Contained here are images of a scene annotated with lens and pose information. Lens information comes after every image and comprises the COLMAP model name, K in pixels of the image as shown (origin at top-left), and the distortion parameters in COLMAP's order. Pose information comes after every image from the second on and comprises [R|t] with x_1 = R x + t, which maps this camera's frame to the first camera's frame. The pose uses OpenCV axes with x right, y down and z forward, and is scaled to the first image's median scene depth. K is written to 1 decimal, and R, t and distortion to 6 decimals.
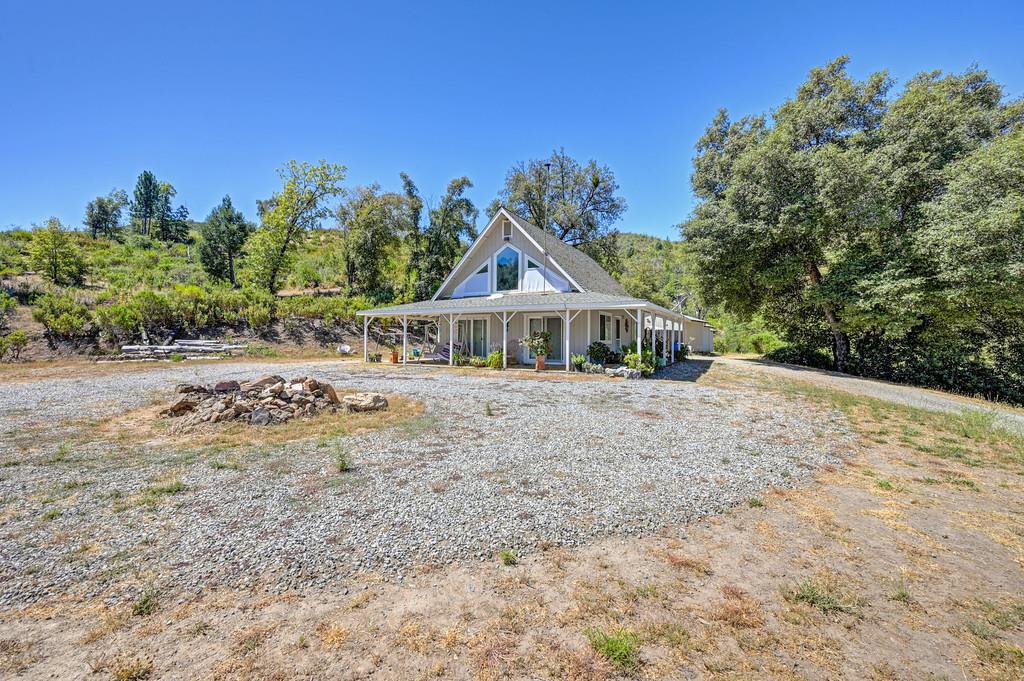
lens RADIAL K [[405.2, 0, 516.7], [0, 405.2, 344.2], [0, 0, 1]] dist [-0.001223, -0.000137]
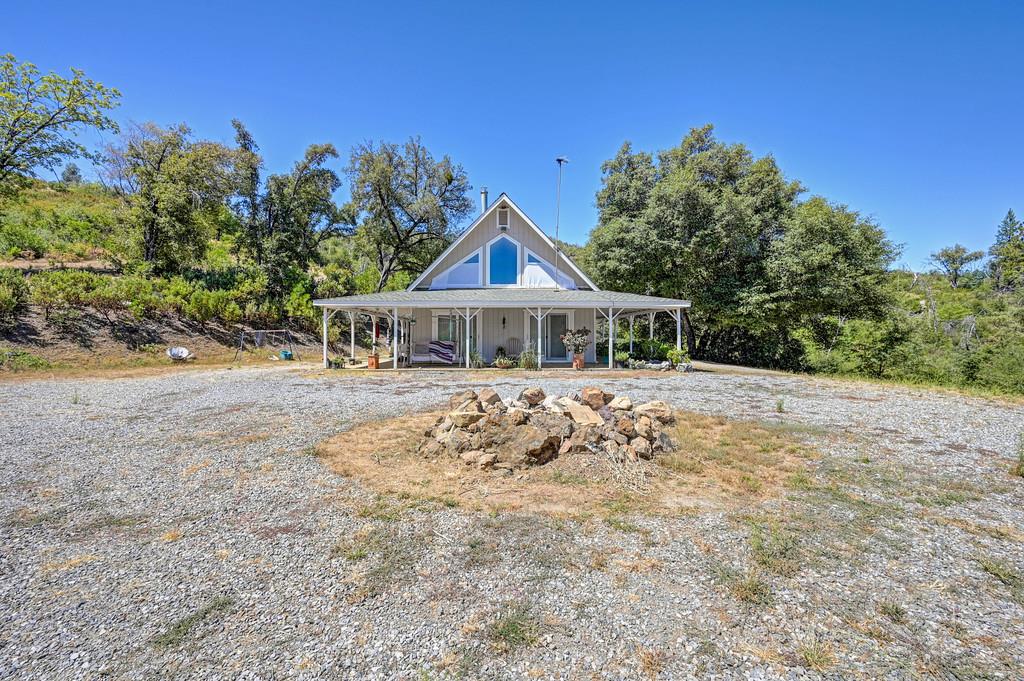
lens RADIAL K [[405.2, 0, 513.5], [0, 405.2, 335.7], [0, 0, 1]] dist [-0.001223, -0.000137]
pose [[0.866769, -0.003557, 0.498696, -0.434315], [0.011292, 0.999858, -0.012496, -0.003515], [-0.498581, 0.016463, 0.866687, 0.177399]]
